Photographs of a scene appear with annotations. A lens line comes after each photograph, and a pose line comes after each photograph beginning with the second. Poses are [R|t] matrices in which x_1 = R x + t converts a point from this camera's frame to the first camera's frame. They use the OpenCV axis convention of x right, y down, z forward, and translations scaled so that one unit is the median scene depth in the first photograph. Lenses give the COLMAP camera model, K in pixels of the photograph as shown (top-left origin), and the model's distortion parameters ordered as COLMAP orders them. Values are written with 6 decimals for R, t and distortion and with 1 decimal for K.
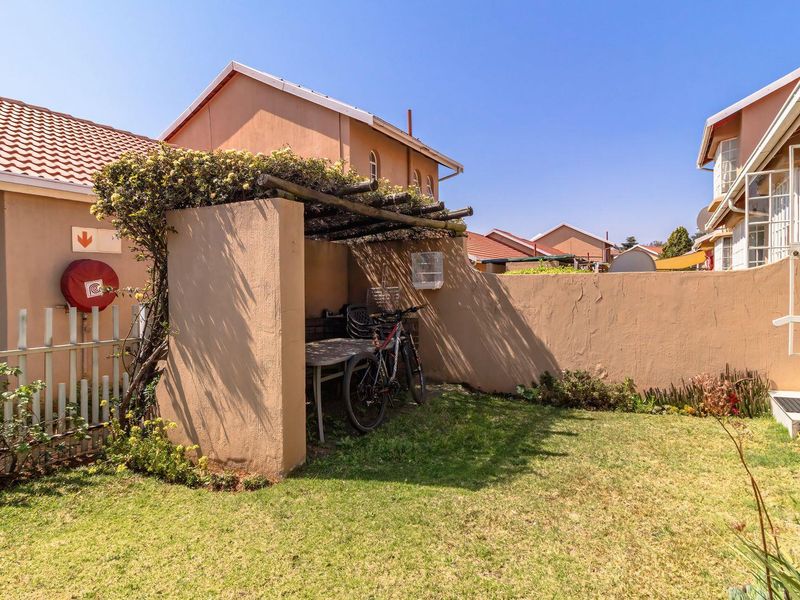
lens RADIAL K [[491.2, 0, 401.2], [0, 491.2, 311.3], [0, 0, 1]] dist [0.001180, 0.004499]
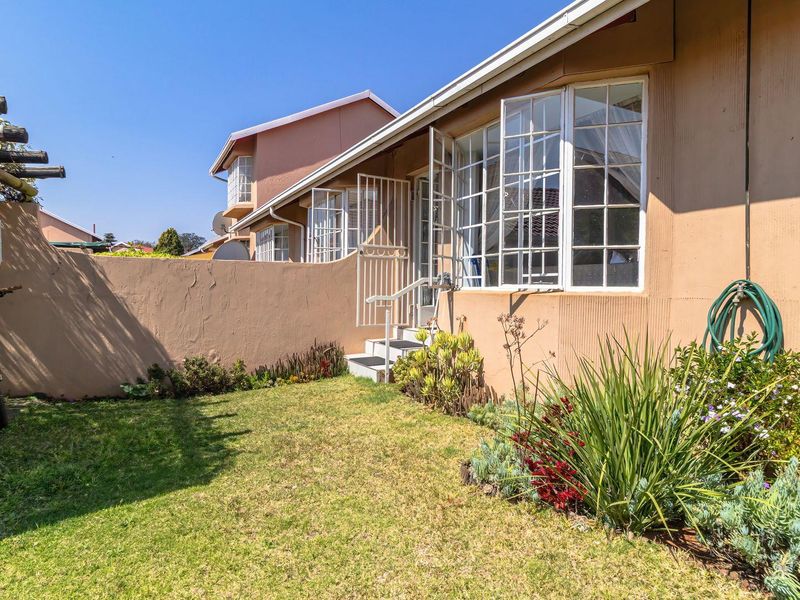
lens RADIAL K [[491.2, 0, 401.2], [0, 491.2, 311.3], [0, 0, 1]] dist [0.001180, 0.004499]
pose [[0.559406, -0.025306, 0.828508, -0.220624], [0.025207, 0.999591, 0.013511, 0.024628], [-0.828511, 0.013326, 0.559815, 0.108561]]
